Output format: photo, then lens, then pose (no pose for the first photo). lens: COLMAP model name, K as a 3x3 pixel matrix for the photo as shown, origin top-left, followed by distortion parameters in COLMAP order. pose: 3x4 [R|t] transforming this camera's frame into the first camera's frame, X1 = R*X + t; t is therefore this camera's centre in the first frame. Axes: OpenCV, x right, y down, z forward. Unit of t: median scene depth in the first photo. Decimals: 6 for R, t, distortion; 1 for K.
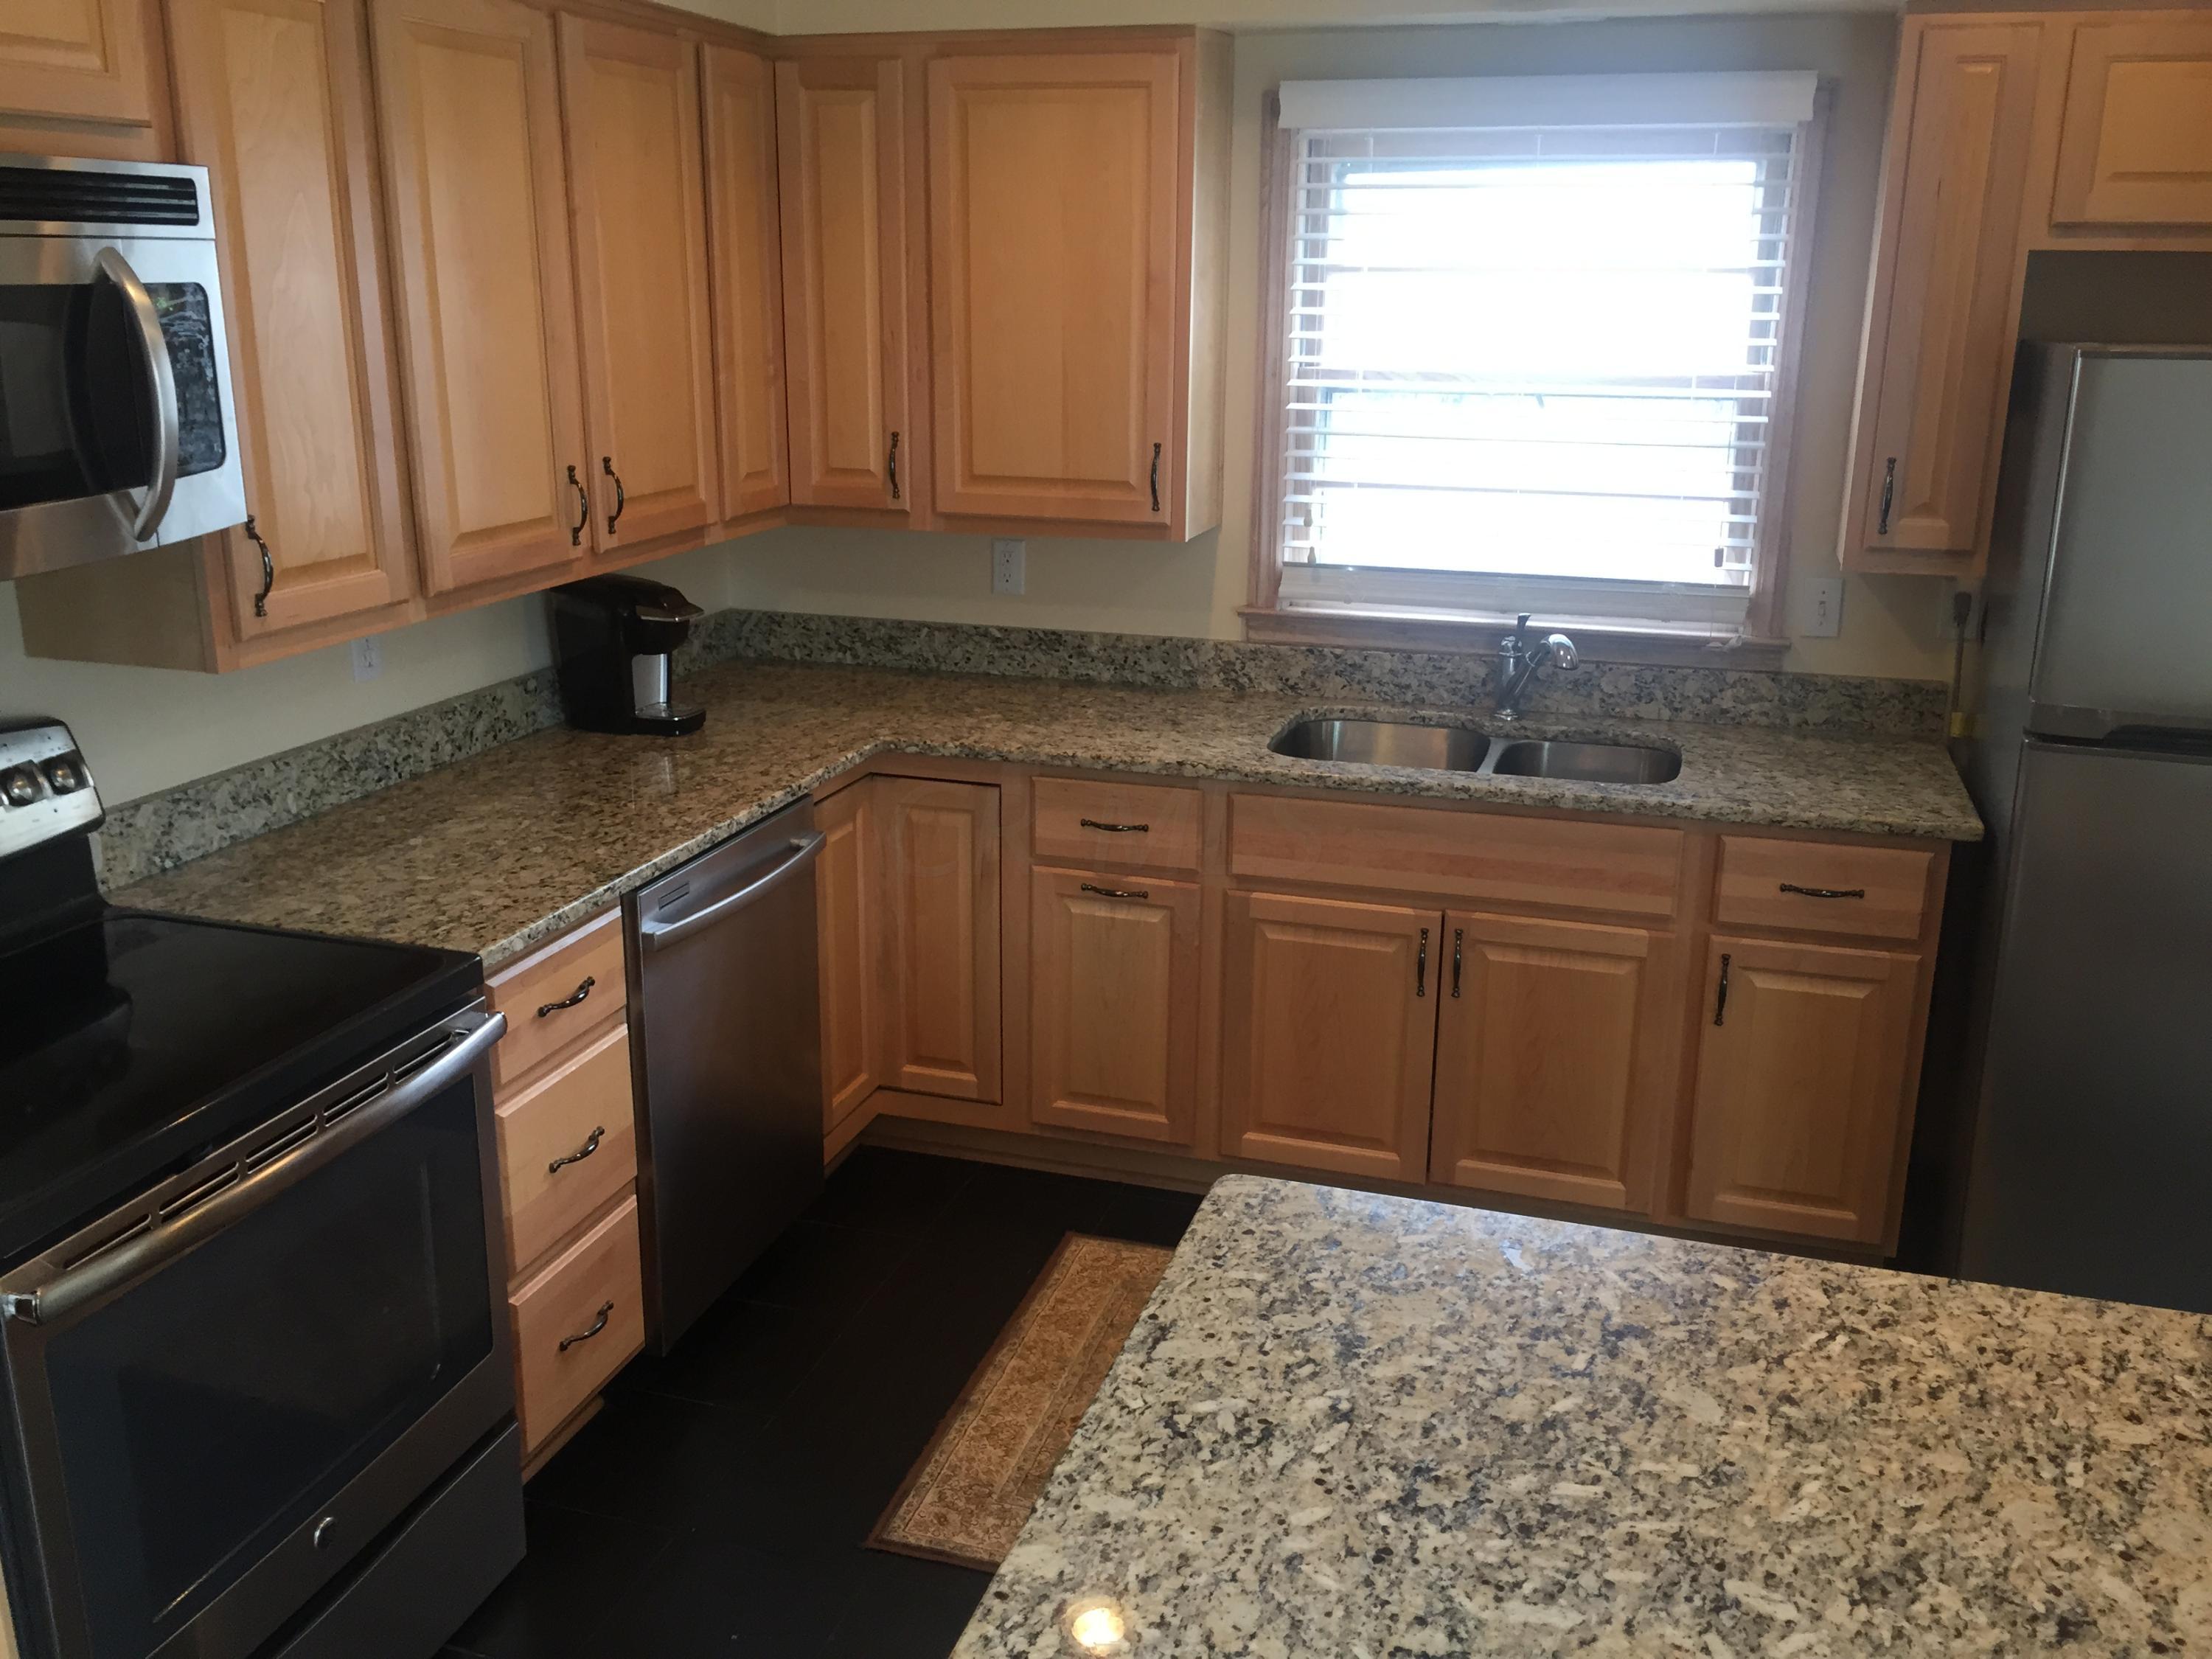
lens RADIAL K [[1906.9, 0, 1104.6], [0, 1906.9, 821.3], [0, 0, 1]] dist [0.085896, -0.126409]
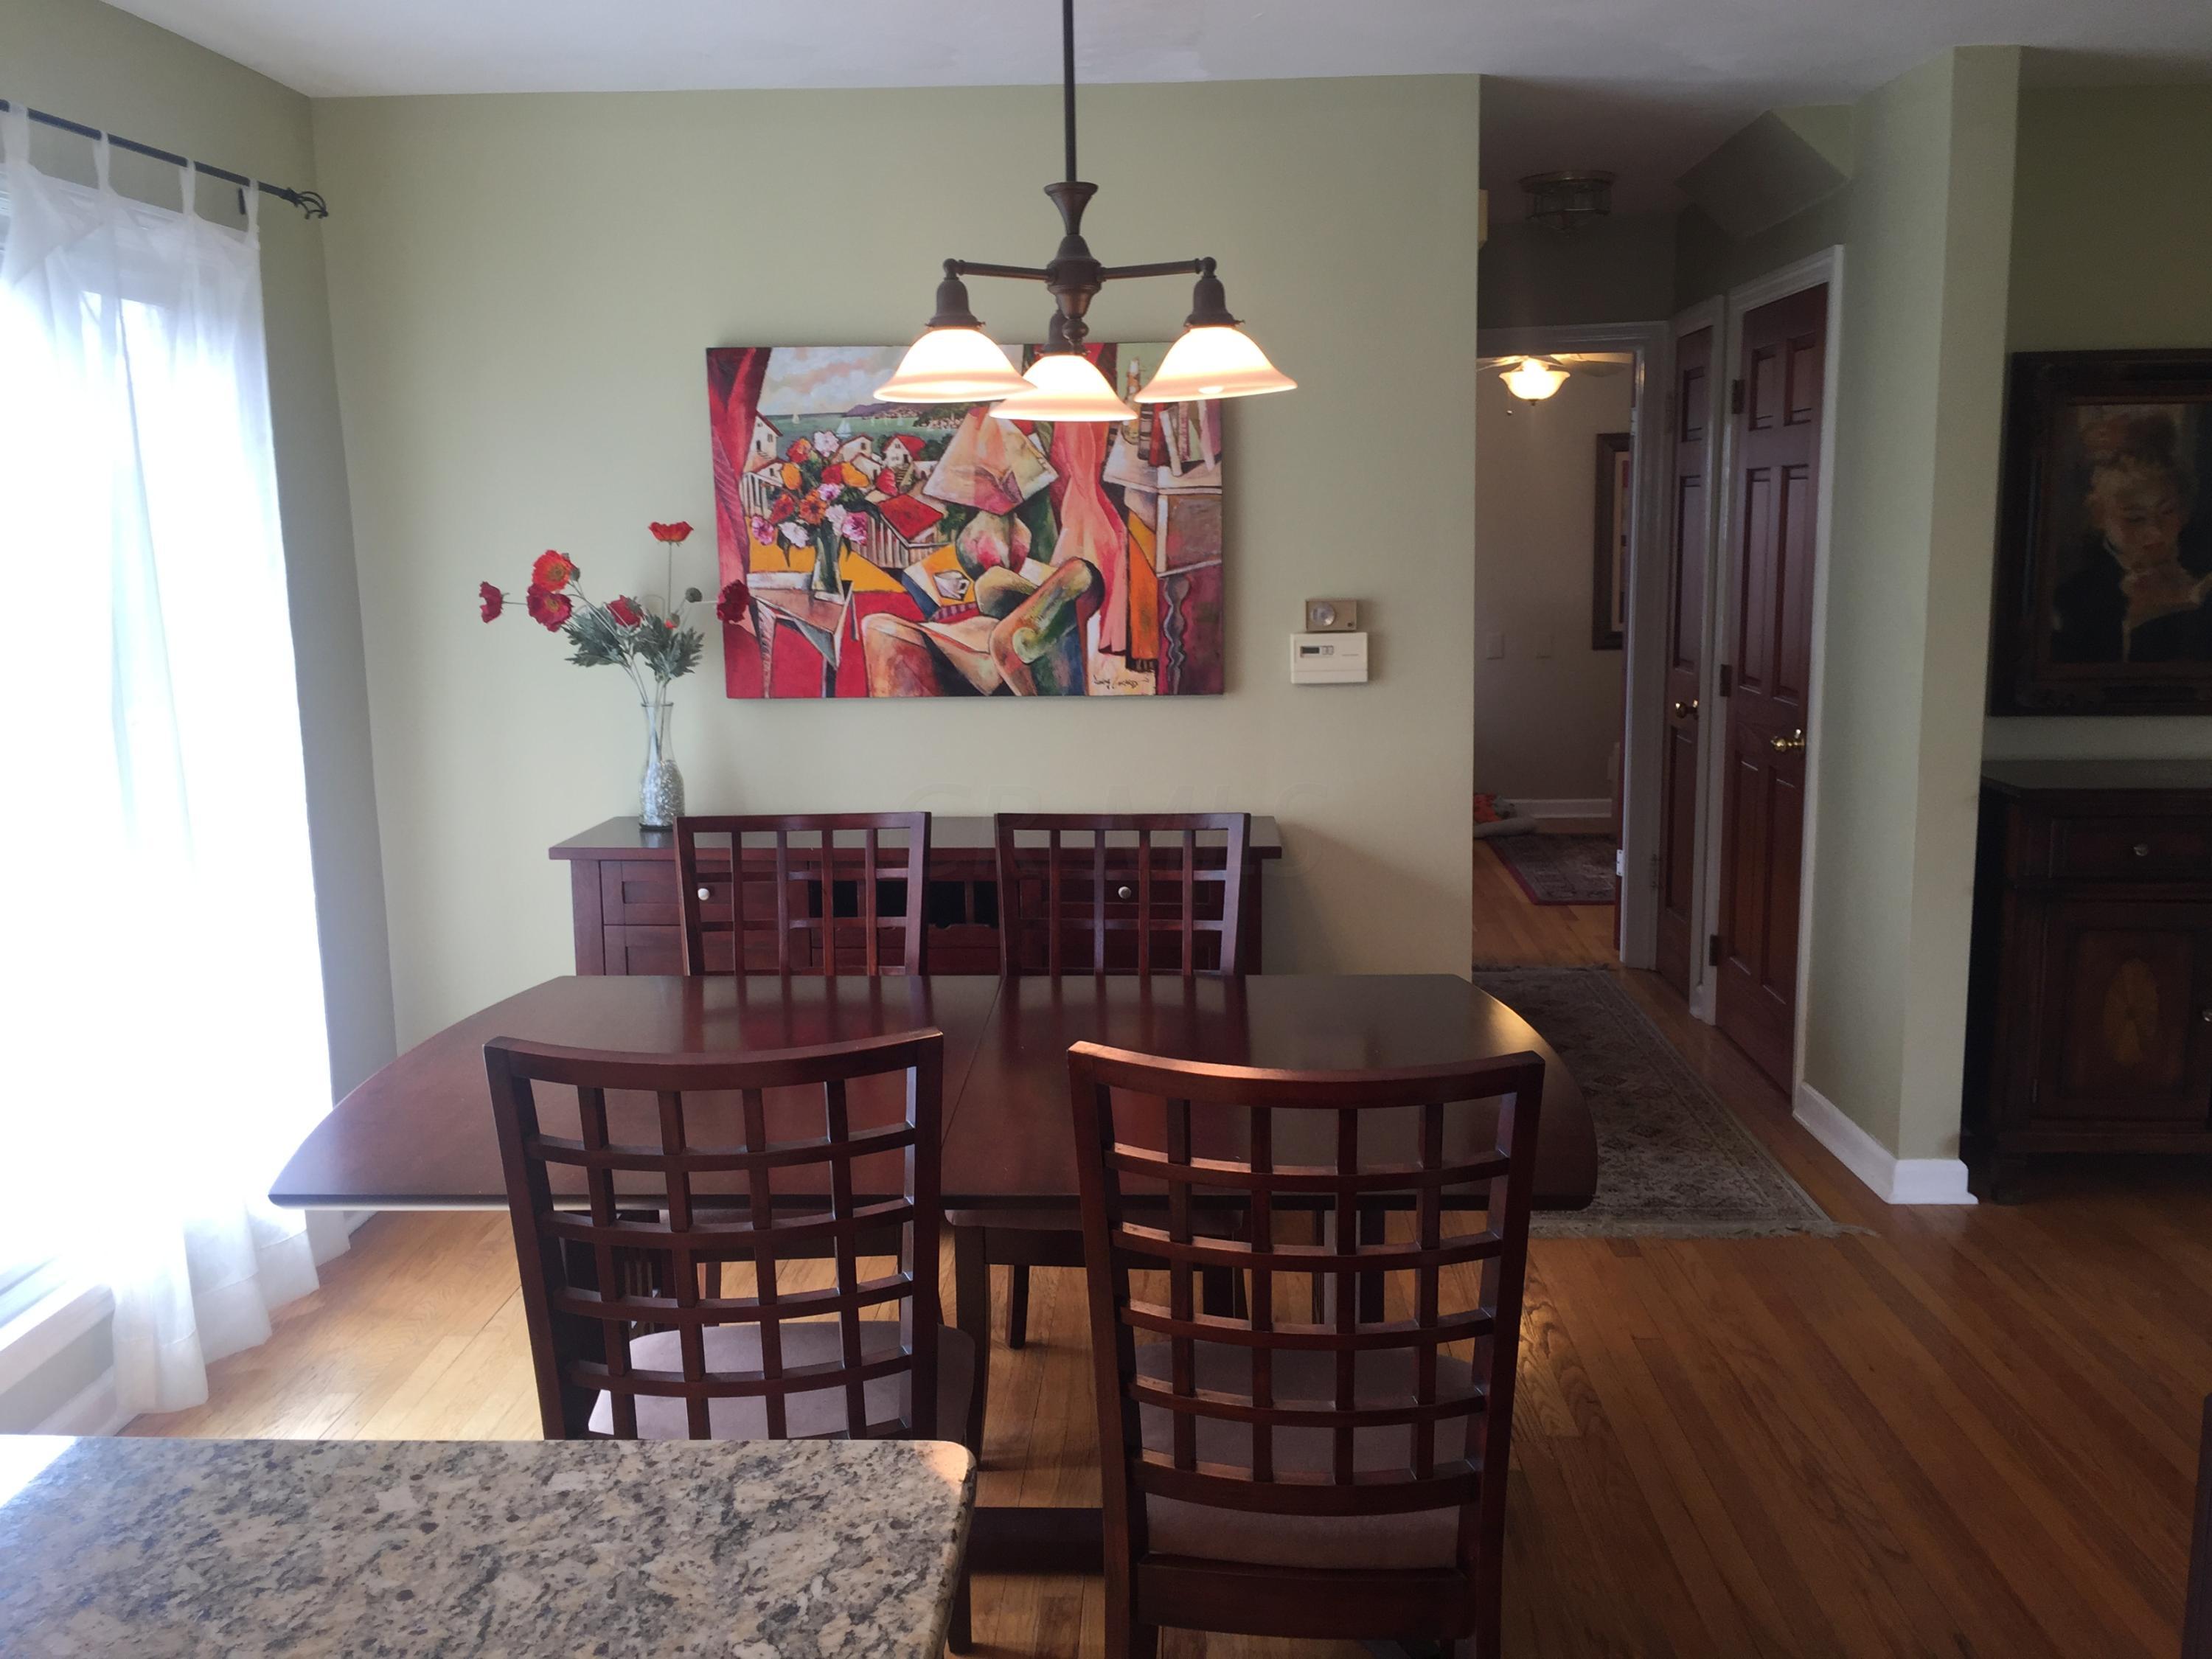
lens RADIAL K [[1906.9, 0, 1101.6], [0, 1906.9, 820.1], [0, 0, 1]] dist [0.085896, -0.126409]
pose [[-0.968811, 0.043368, -0.243976, 0.017420], [-0.062821, 0.909419, 0.411109, -0.096579], [0.239705, 0.413614, -0.878331, 0.597844]]
